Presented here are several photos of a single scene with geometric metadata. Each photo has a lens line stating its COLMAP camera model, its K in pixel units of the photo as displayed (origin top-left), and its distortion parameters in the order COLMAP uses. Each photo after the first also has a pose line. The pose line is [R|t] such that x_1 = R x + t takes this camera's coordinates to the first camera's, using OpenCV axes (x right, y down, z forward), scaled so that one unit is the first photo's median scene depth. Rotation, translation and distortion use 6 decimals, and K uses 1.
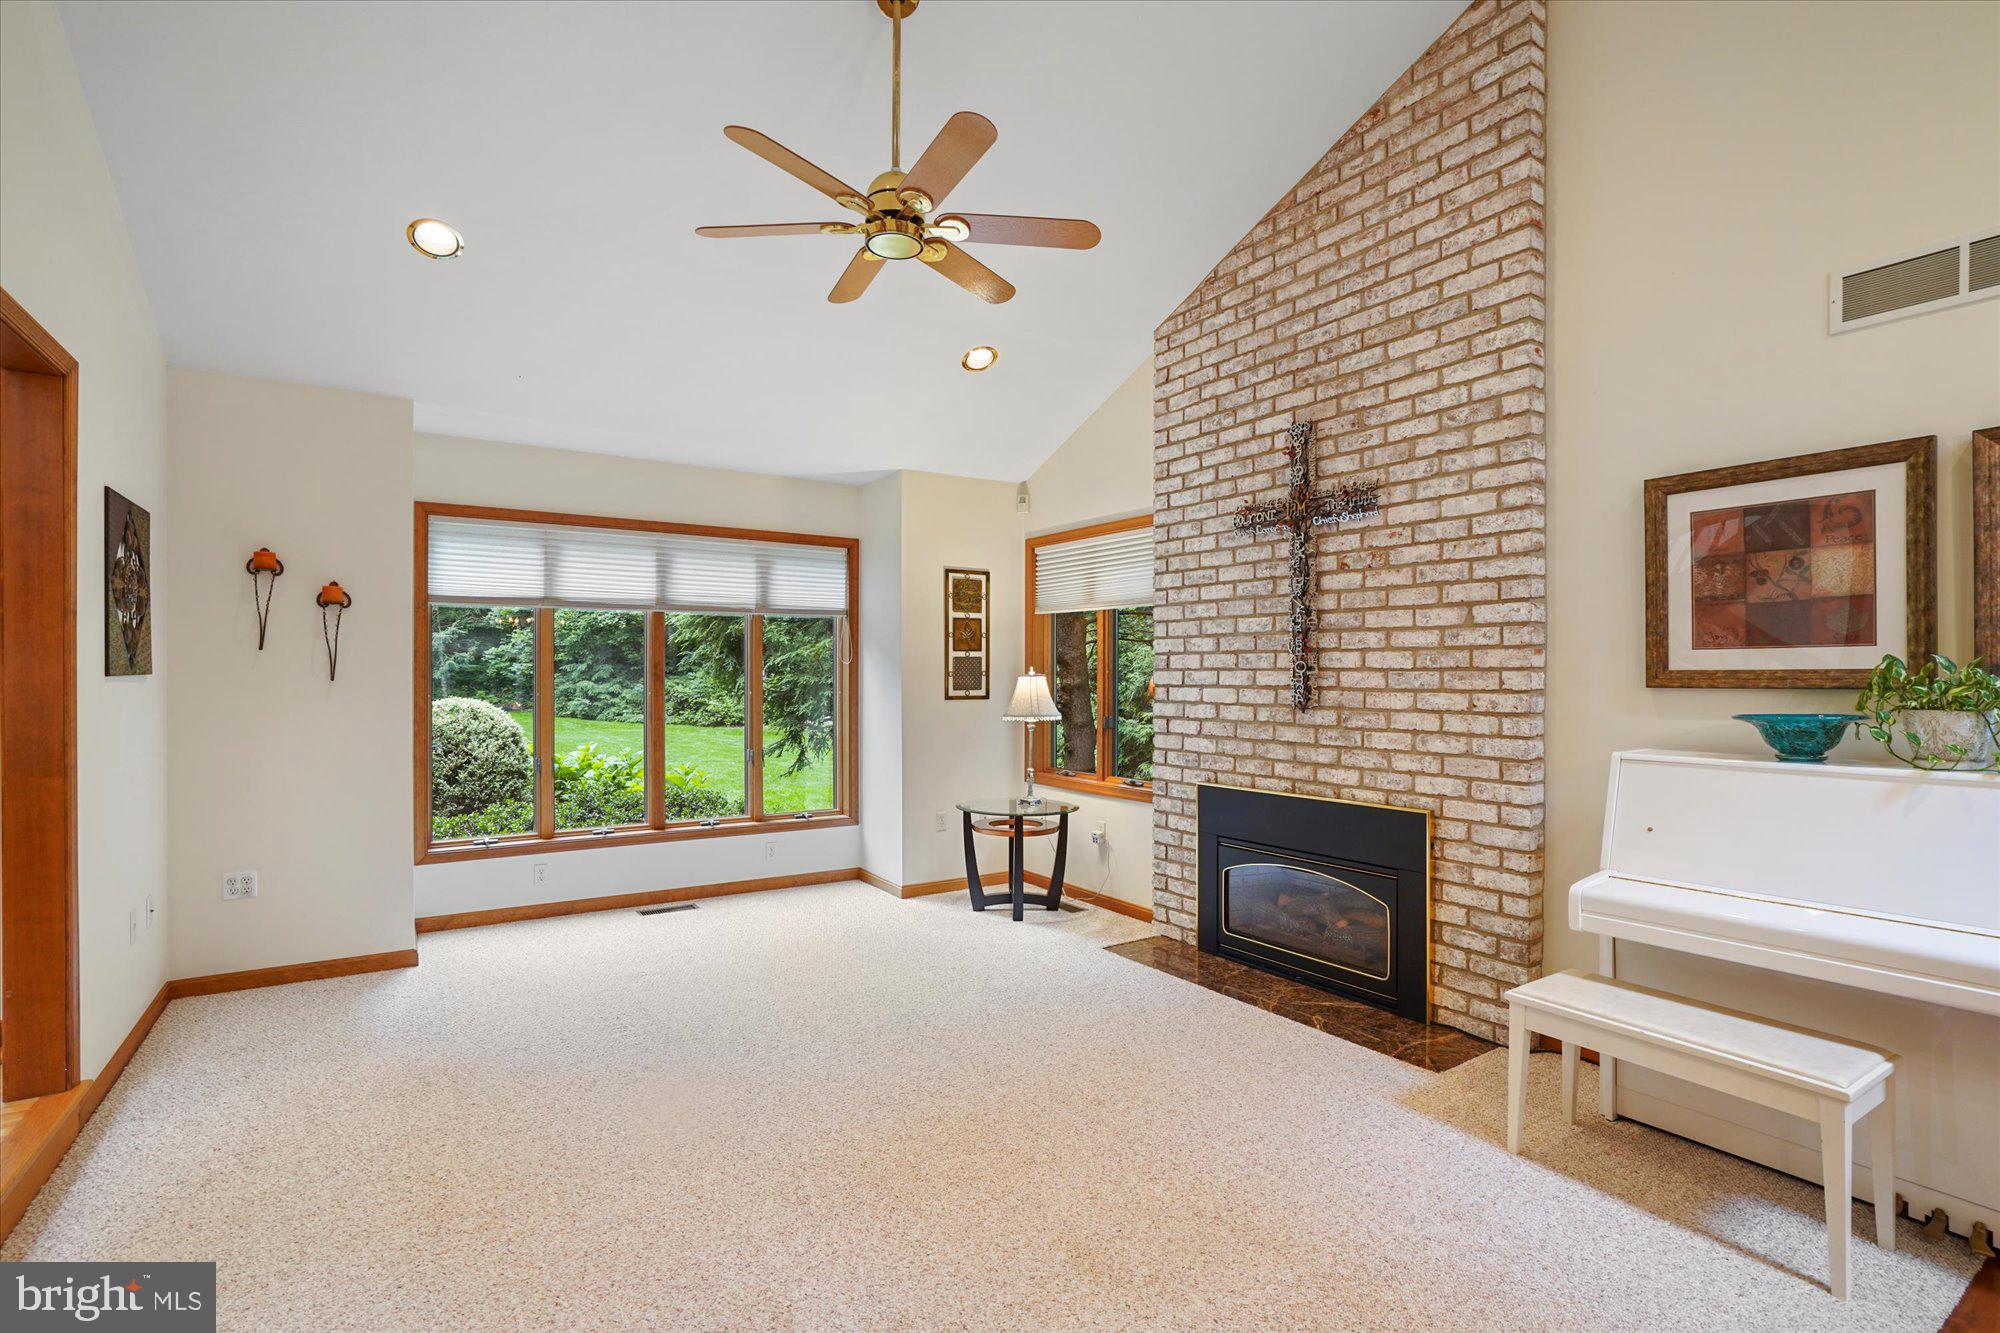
lens RADIAL K [[931.0, 0, 1000.4], [0, 931.0, 673.1], [0, 0, 1]] dist [-0.050805, 0.027214]
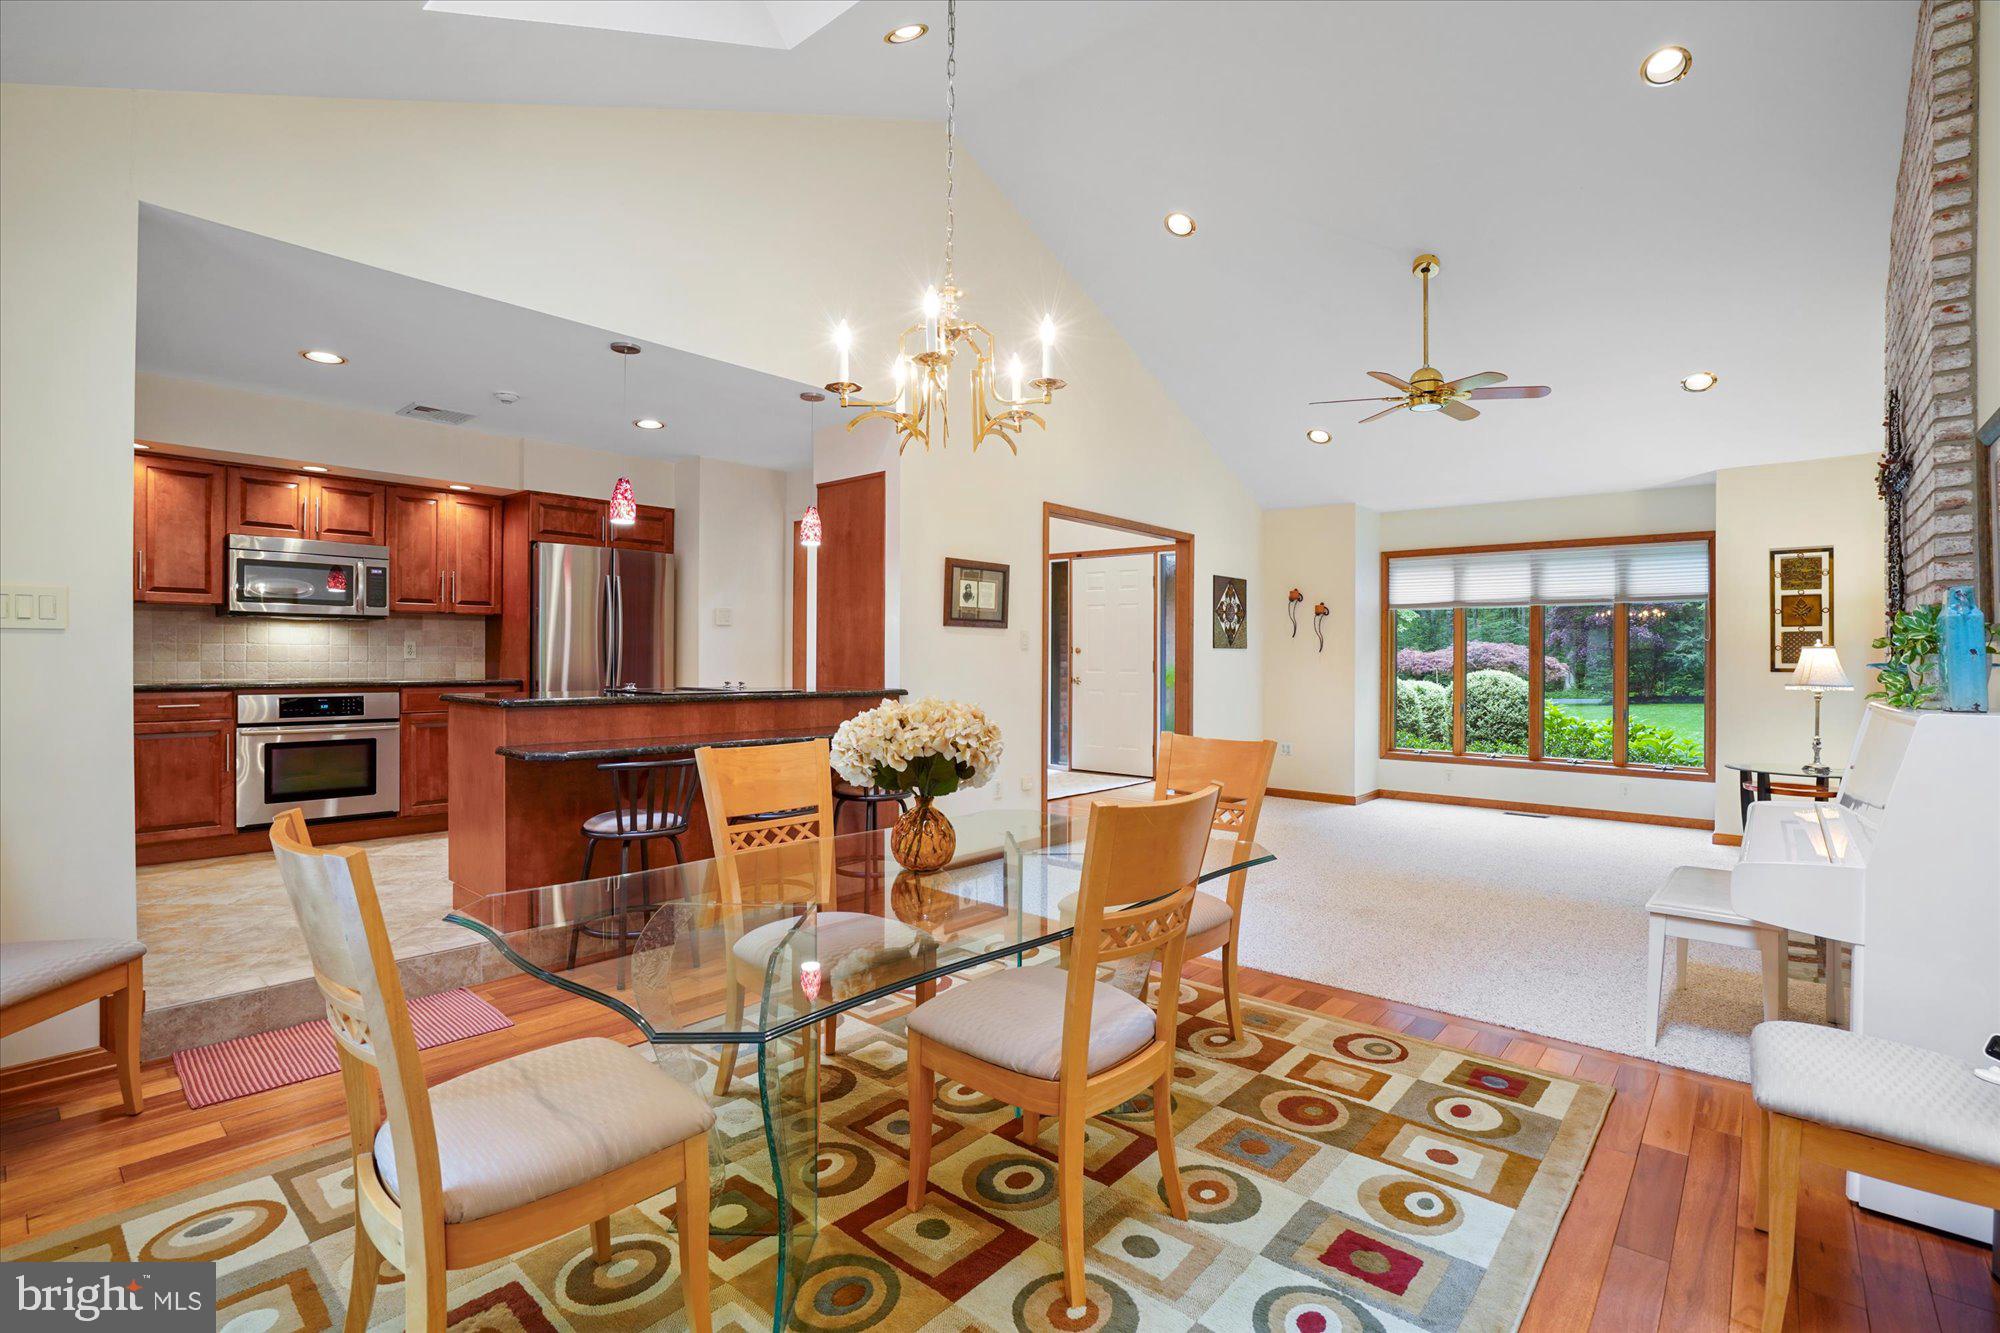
lens RADIAL K [[929.3, 0, 993.3], [0, 929.3, 688.4], [0, 0, 1]] dist [-0.062890, 0.045022]
pose [[0.257925, 0.031385, -0.965655, 1.030322], [-0.007014, 0.999507, 0.030612, 0.030646], [0.966139, -0.001123, 0.258018, -0.212966]]
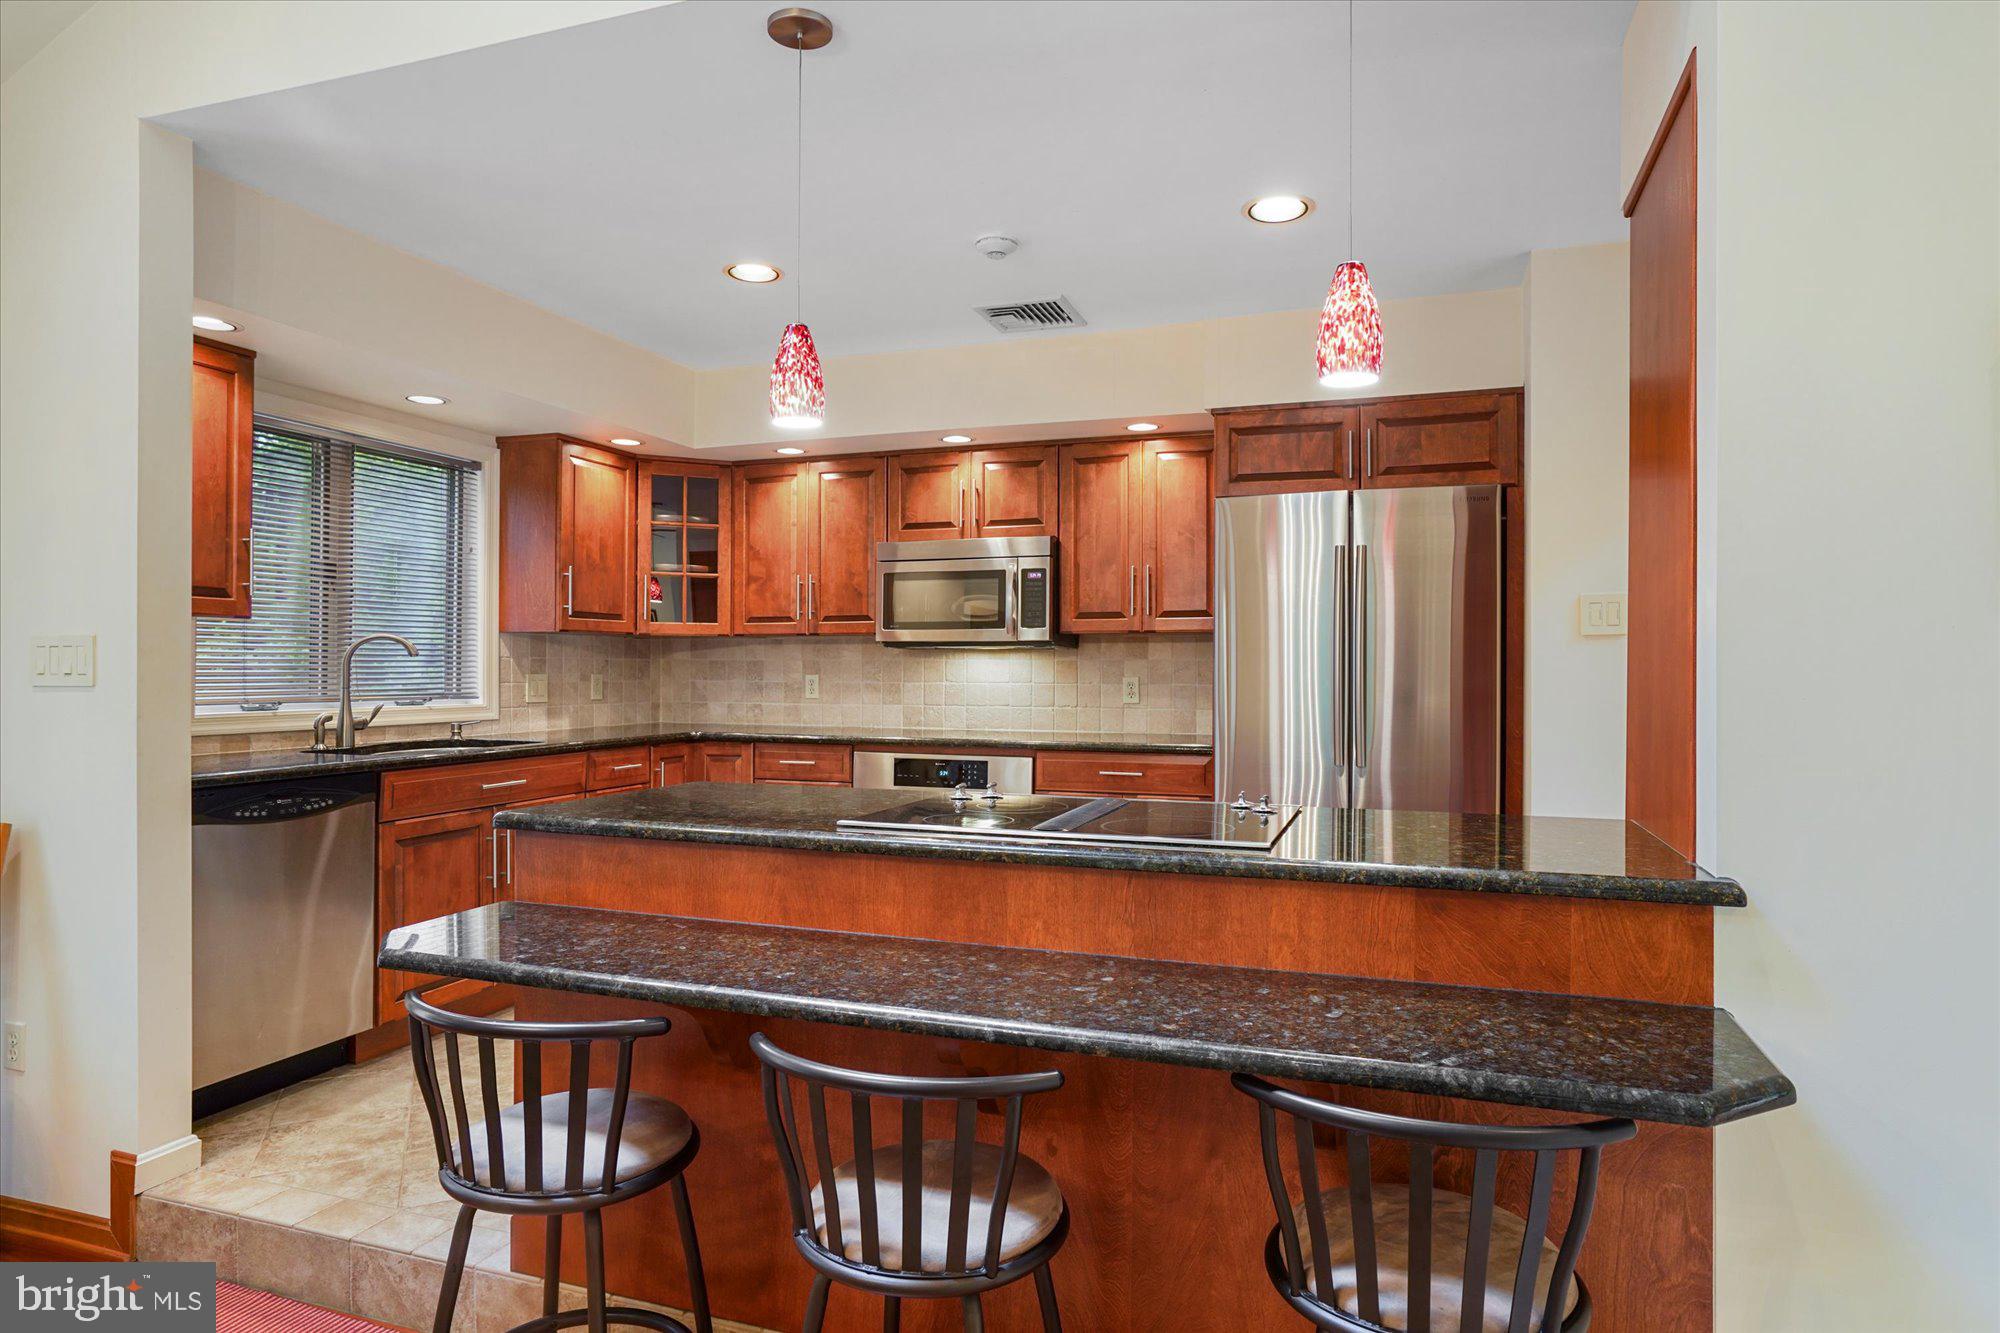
lens RADIAL K [[1168.2, 0, 995.0], [0, 1168.2, 672.0], [0, 0, 1]] dist [0.001300, 0.001097]
pose [[-0.799319, -0.004850, -0.600887, 0.221654], [-0.006445, 0.999979, 0.000502, 0.001642], [0.600872, 0.004275, -0.799334, 0.158367]]
